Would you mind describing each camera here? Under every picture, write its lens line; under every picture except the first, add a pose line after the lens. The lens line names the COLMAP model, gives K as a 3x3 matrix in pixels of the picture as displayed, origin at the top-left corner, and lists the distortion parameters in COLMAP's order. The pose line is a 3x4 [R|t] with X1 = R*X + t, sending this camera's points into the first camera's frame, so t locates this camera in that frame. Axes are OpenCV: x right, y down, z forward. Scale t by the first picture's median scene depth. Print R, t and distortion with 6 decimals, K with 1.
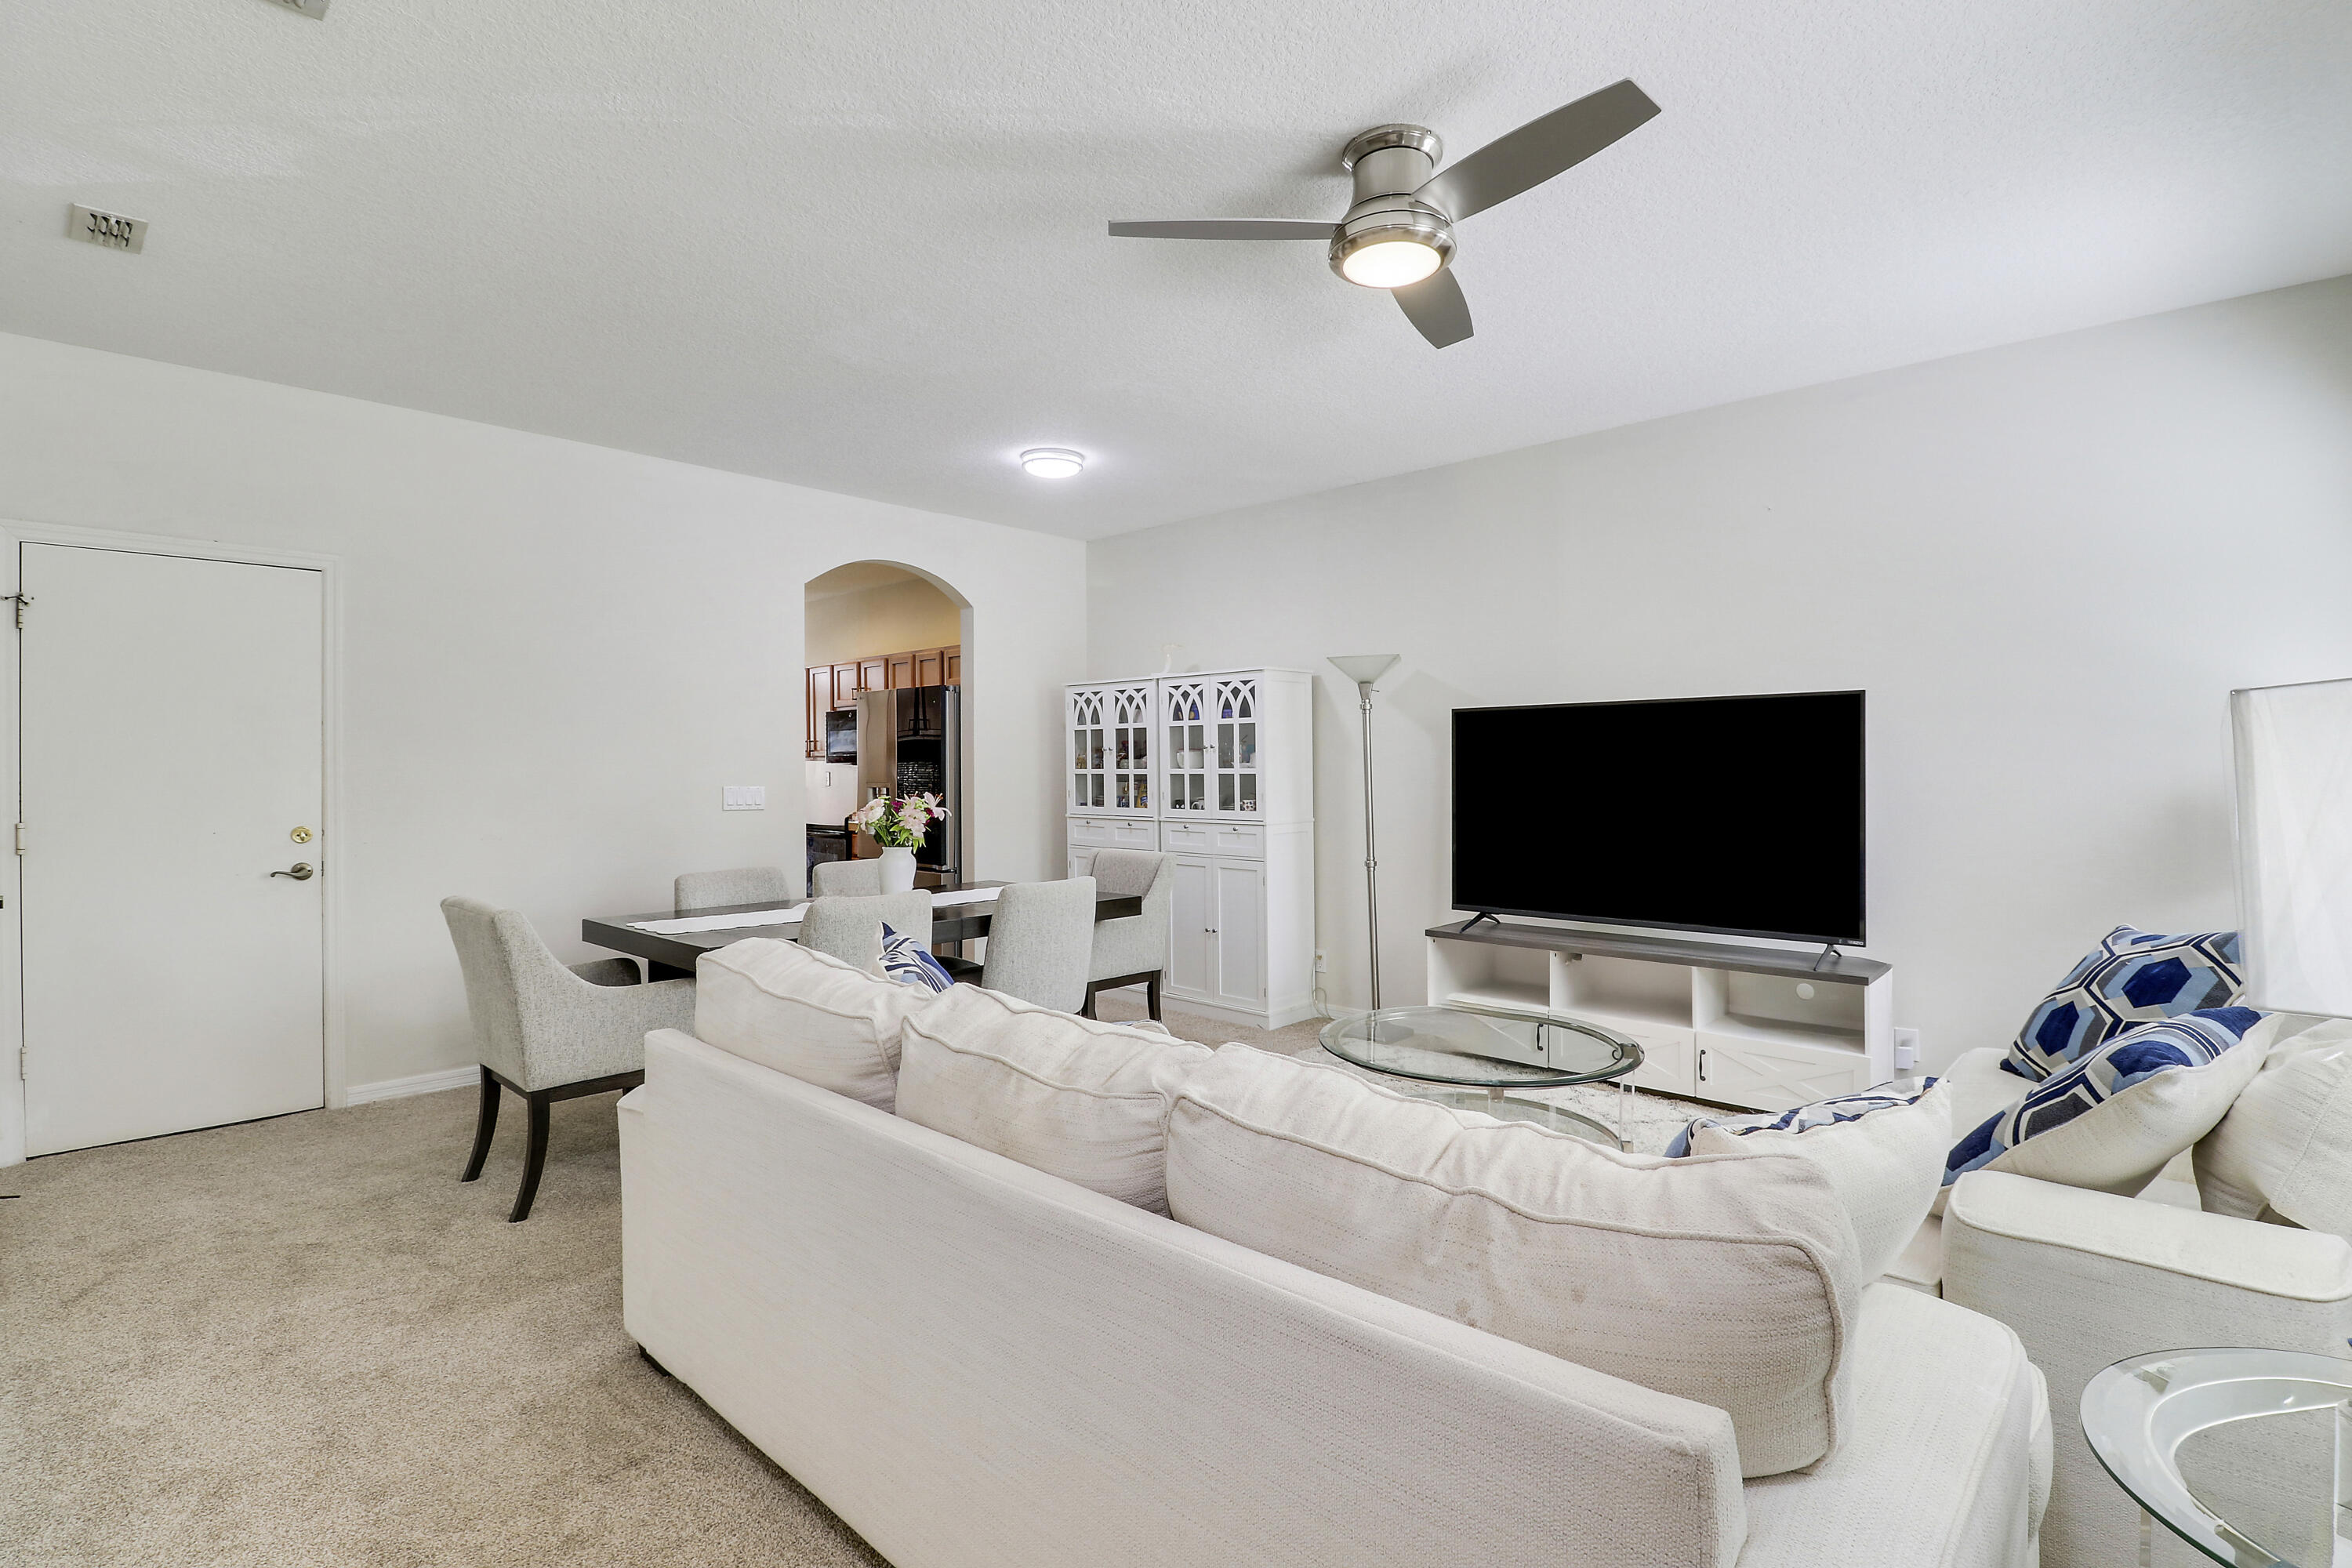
lens RADIAL K [[1072.9, 0, 1176.0], [0, 1072.9, 784.0], [0, 0, 1]] dist [0.002452, -0.012621]
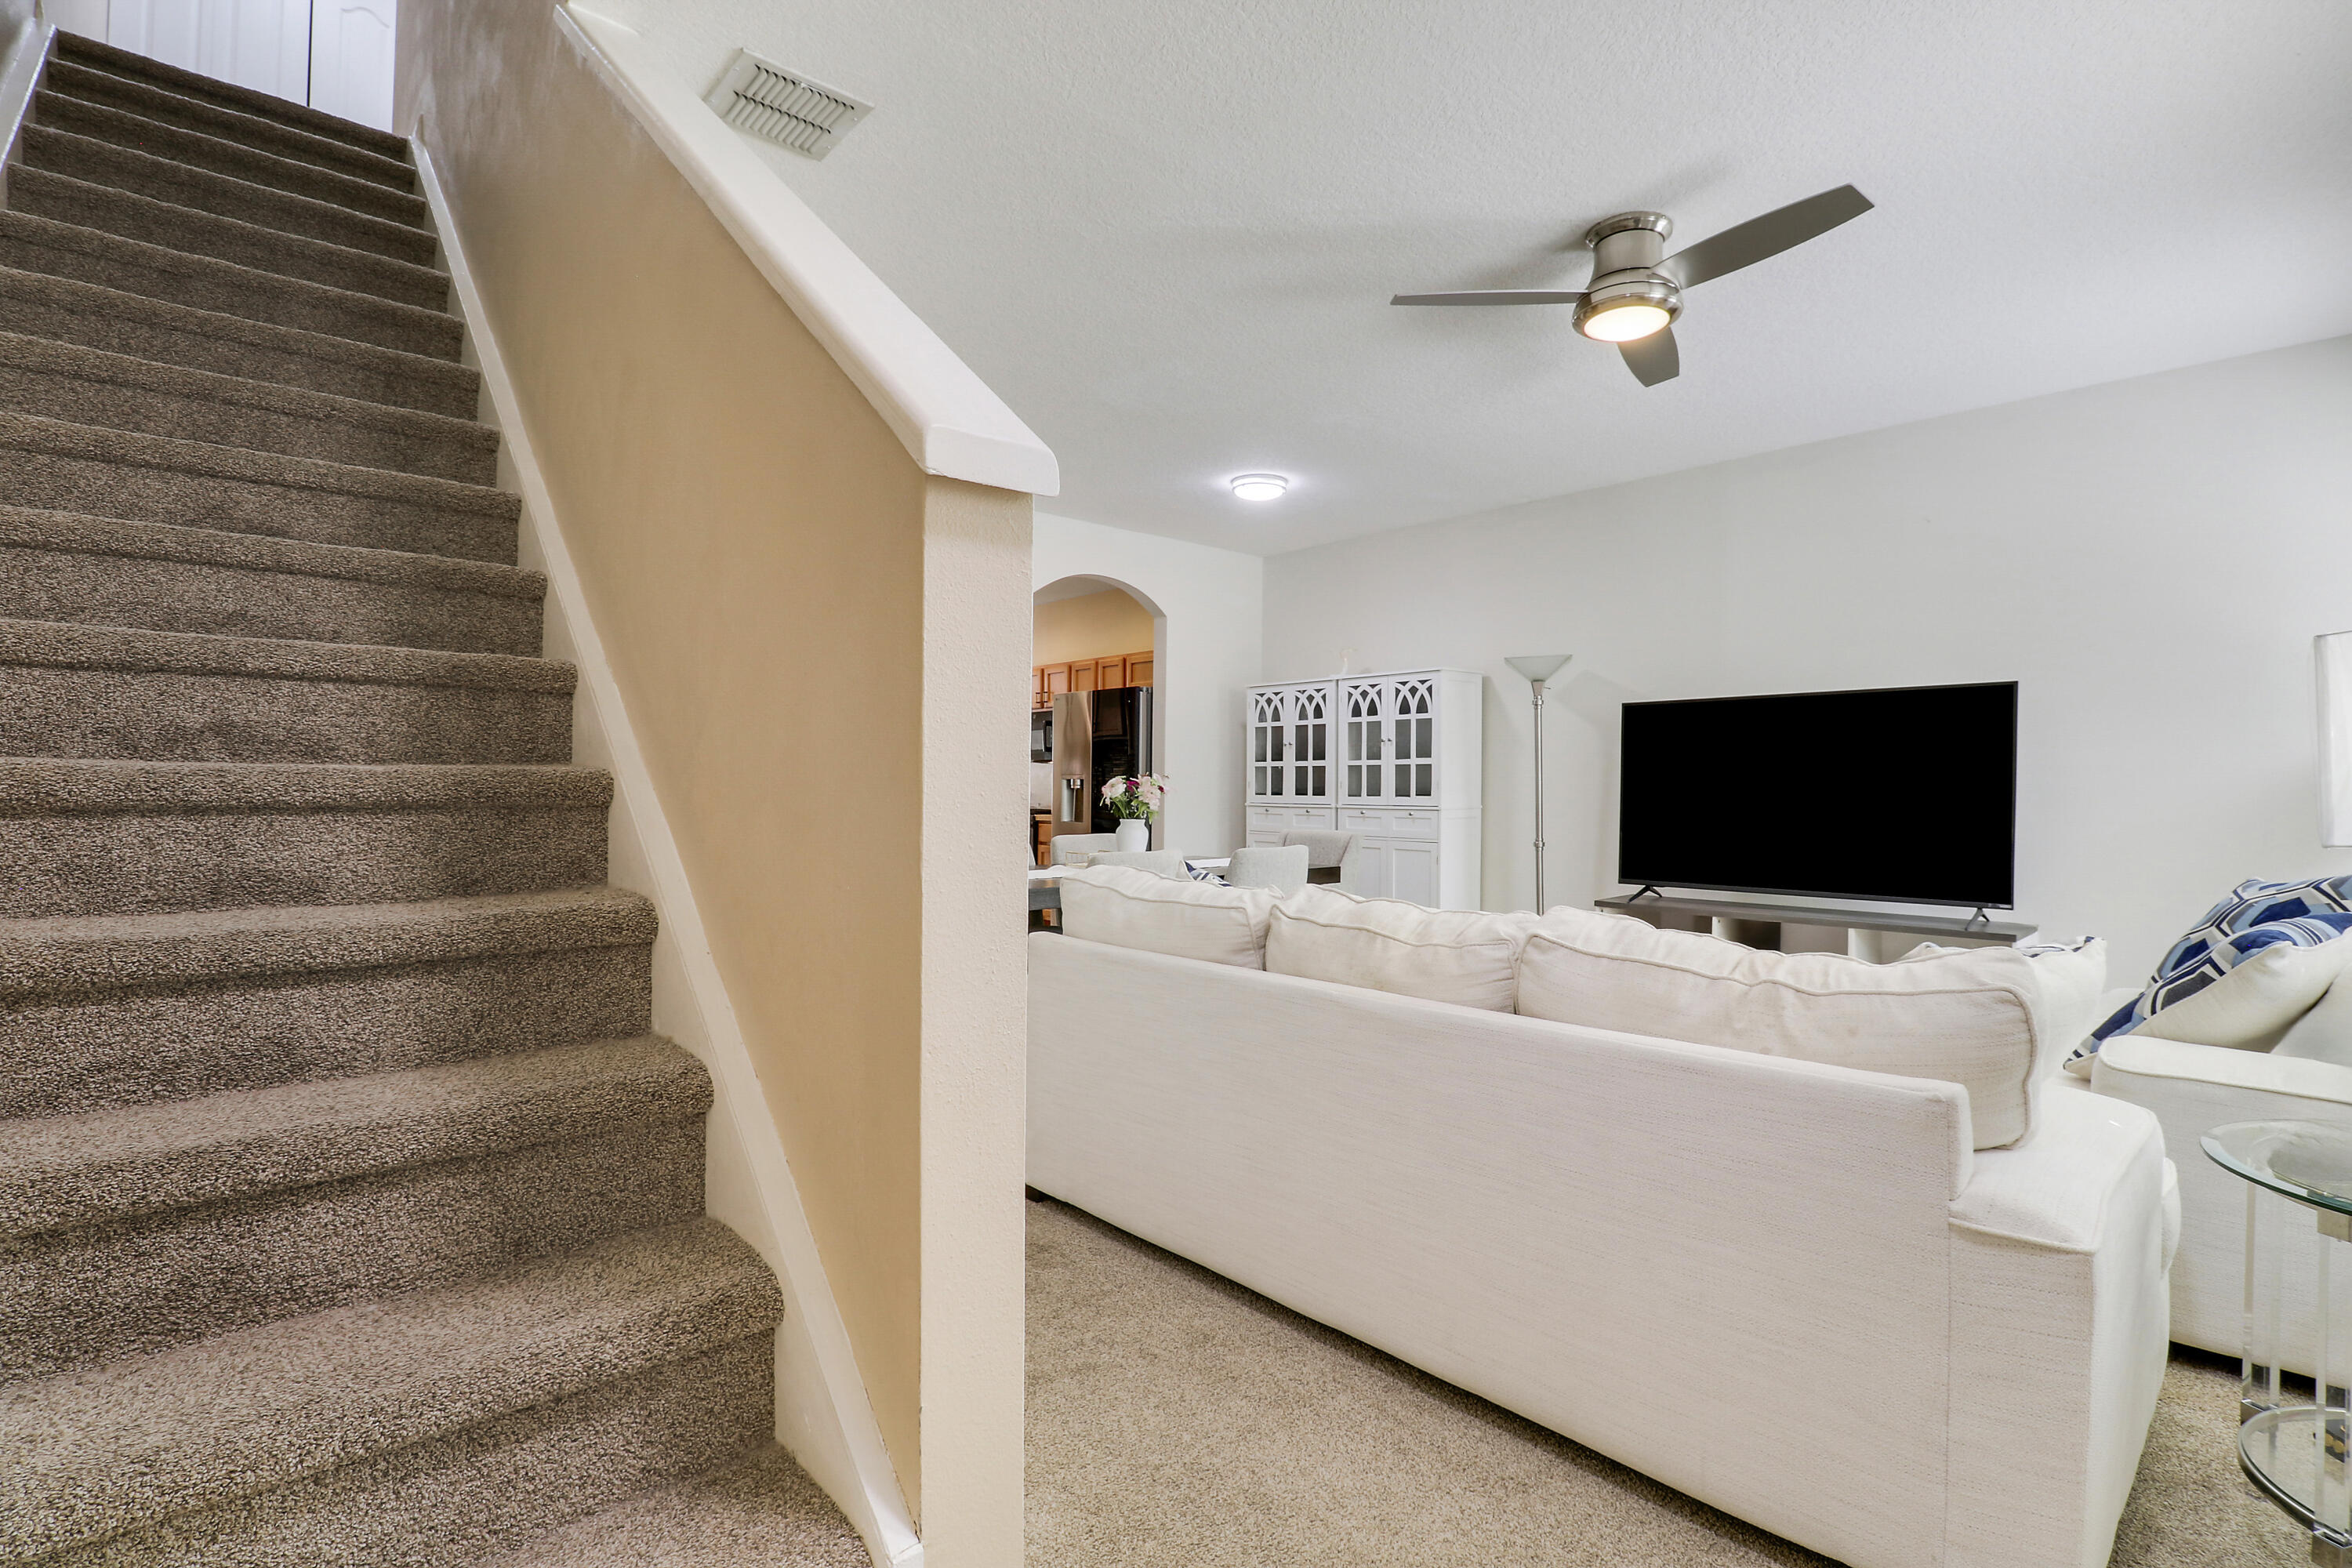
lens RADIAL K [[1060.6, 0, 1176.1], [0, 1060.6, 813.1], [0, 0, 1]] dist [-0.015337, -0.004942]
pose [[0.996116, 0.009017, -0.087592, -0.115093], [-0.008065, 0.999905, 0.011208, 0.038970], [0.087685, -0.010458, 0.996093, -0.144663]]
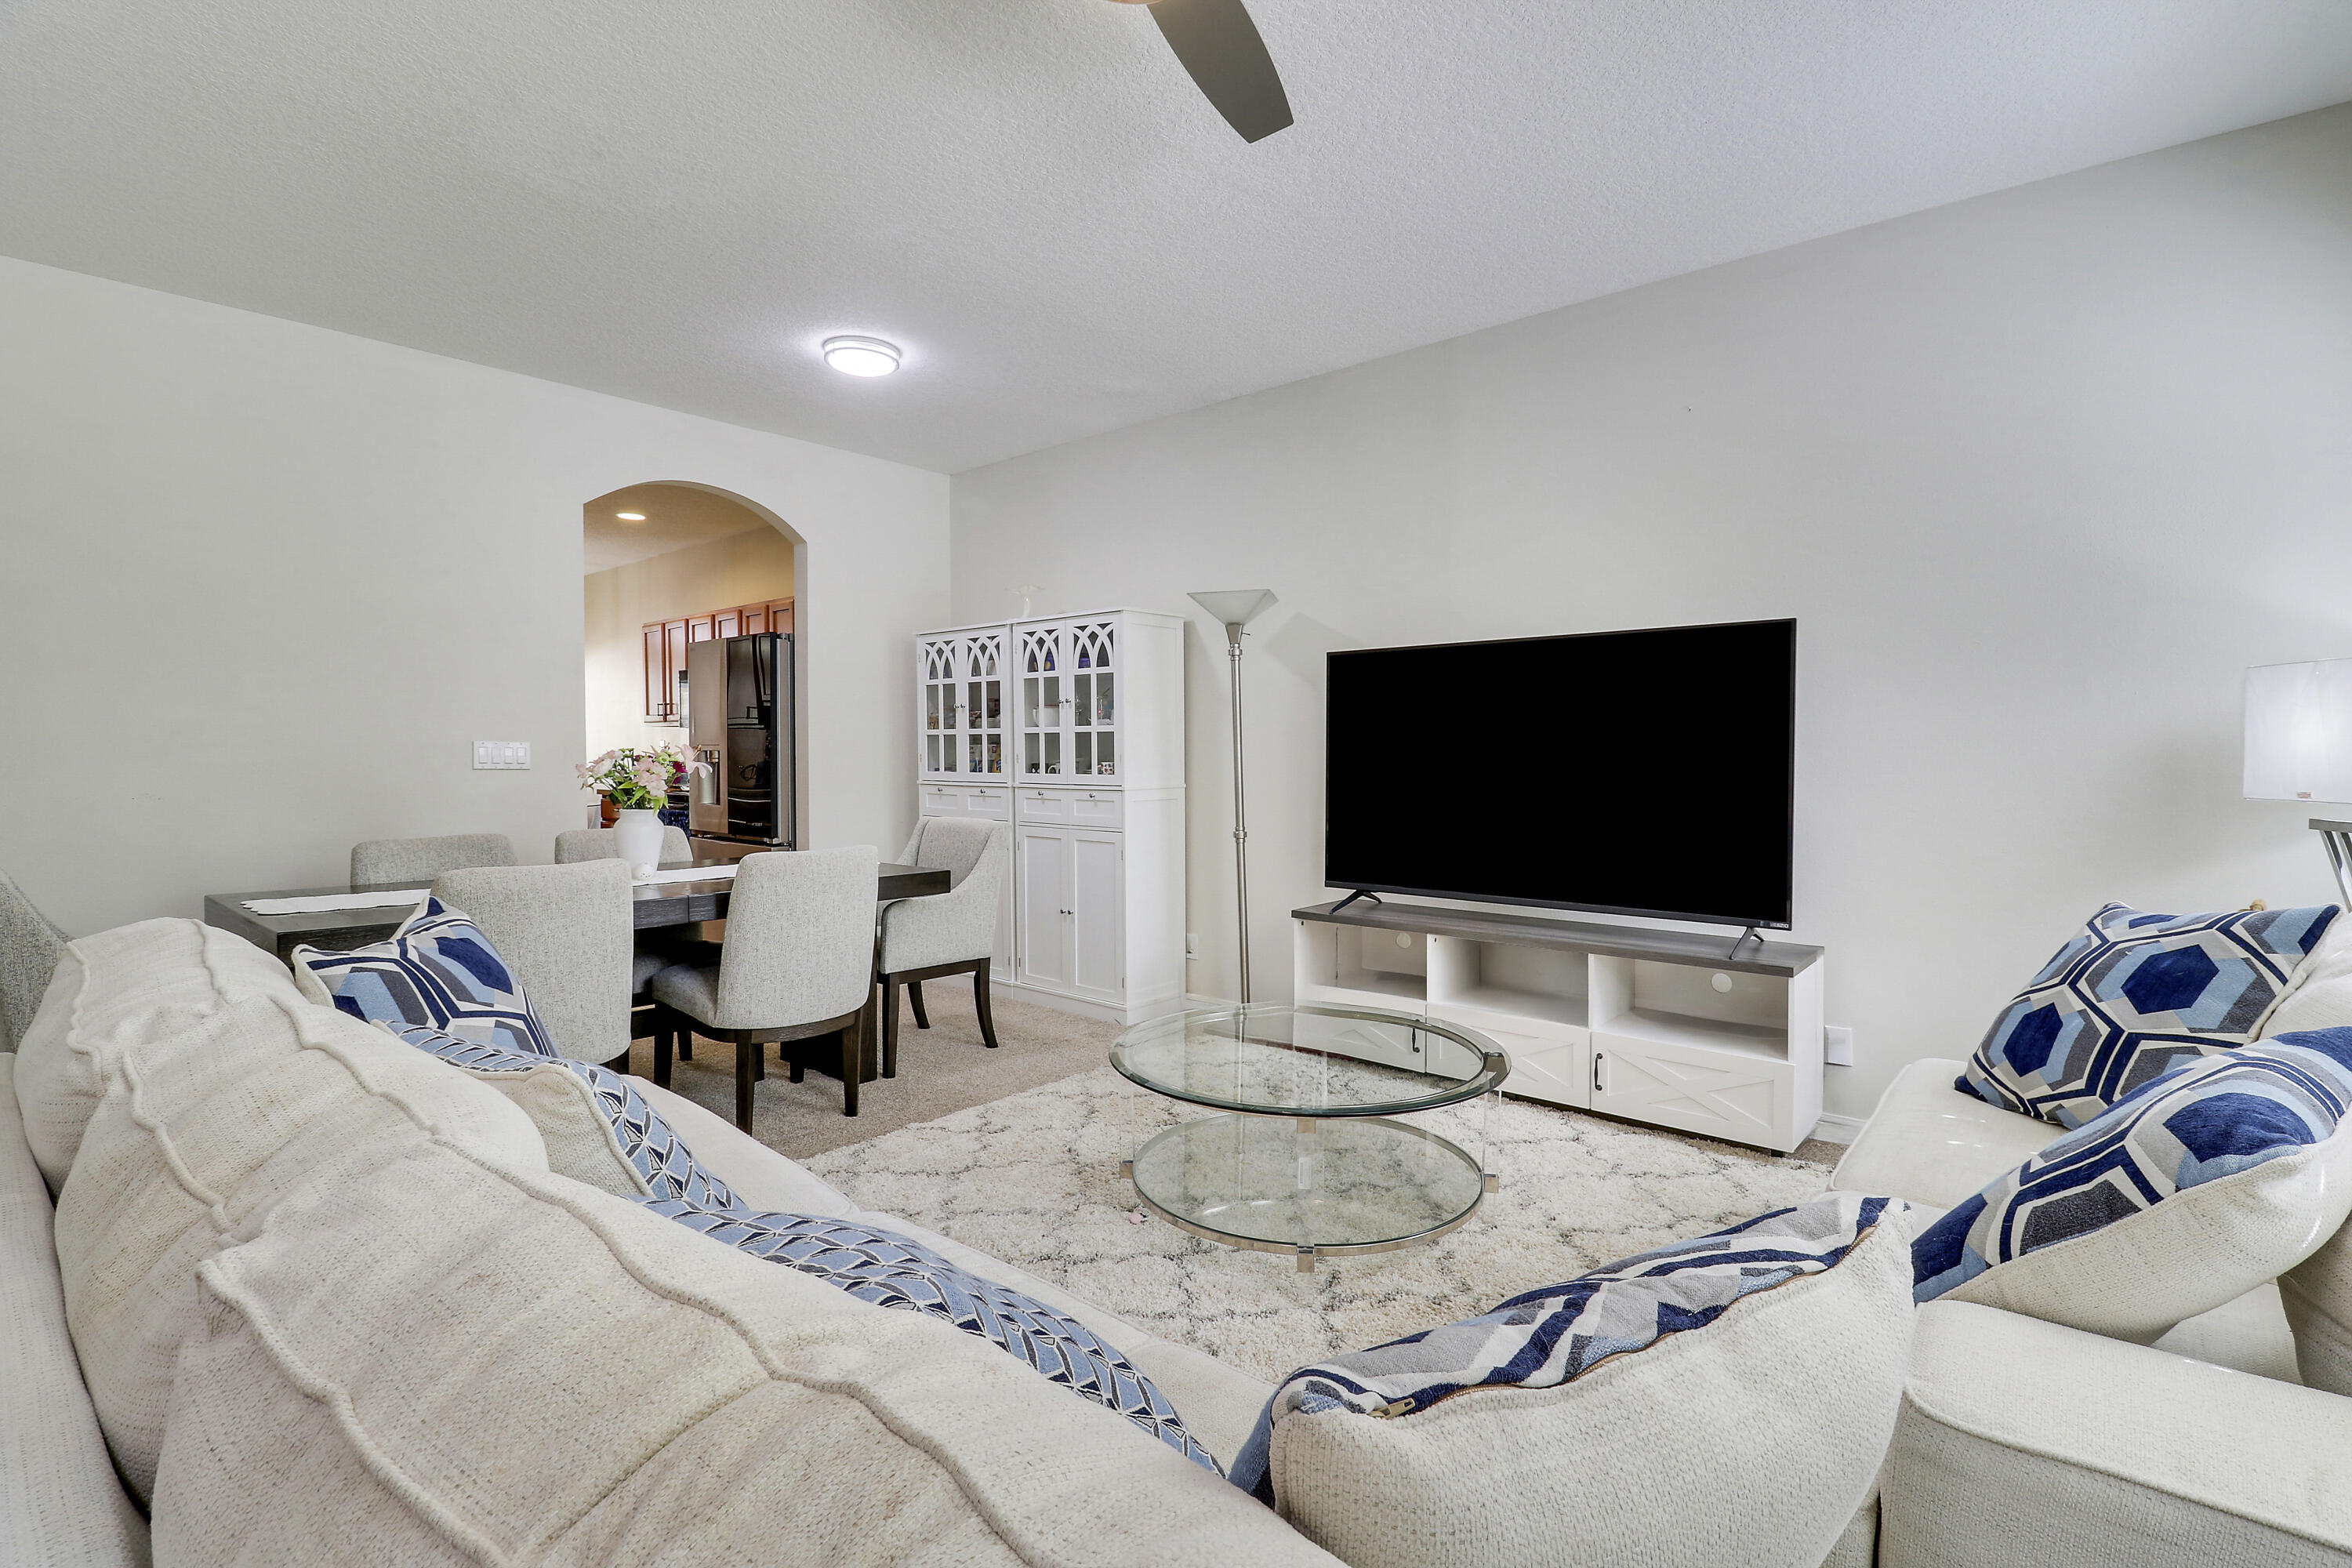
lens RADIAL K [[1049.4, 0, 1198.1], [0, 1049.4, 788.2], [0, 0, 1]] dist [0.001825, -0.012447]
pose [[0.998949, 0.004789, 0.045578, 0.129187], [-0.005536, 0.999852, 0.016284, 0.027514], [-0.045494, -0.016519, 0.998828, 0.185961]]
